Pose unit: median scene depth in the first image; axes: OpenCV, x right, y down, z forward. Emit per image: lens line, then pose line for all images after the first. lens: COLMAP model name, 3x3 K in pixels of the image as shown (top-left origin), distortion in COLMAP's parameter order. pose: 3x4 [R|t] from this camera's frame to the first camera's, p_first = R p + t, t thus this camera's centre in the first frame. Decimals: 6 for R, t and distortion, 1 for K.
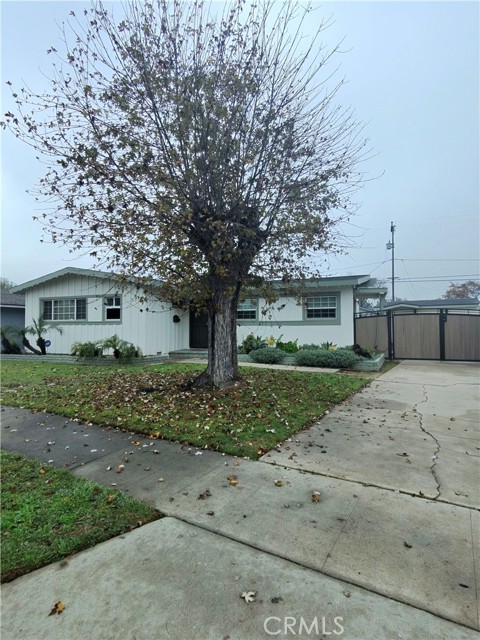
lens RADIAL K [[352.2, 0, 240.5], [0, 352.2, 321.2], [0, 0, 1]] dist [-0.004166, -0.003421]
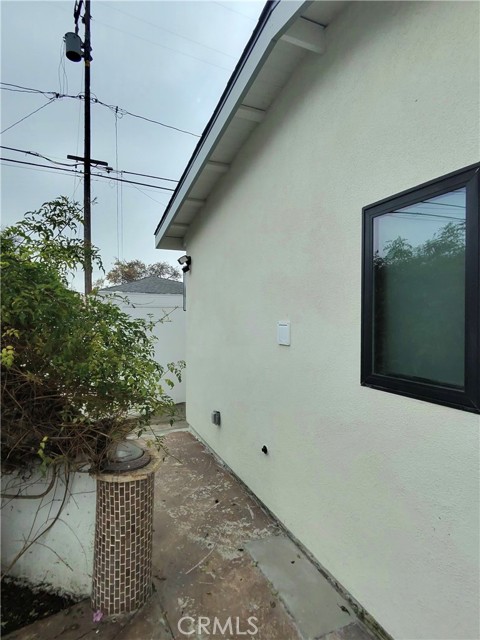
lens RADIAL K [[352.2, 0, 241.0], [0, 352.2, 319.6], [0, 0, 1]] dist [-0.004166, -0.003421]
pose [[0.569577, -0.007688, 0.821902, 0.261458], [-0.016048, 0.999662, 0.020472, 0.003010], [-0.821781, -0.024850, 0.569261, 0.716638]]
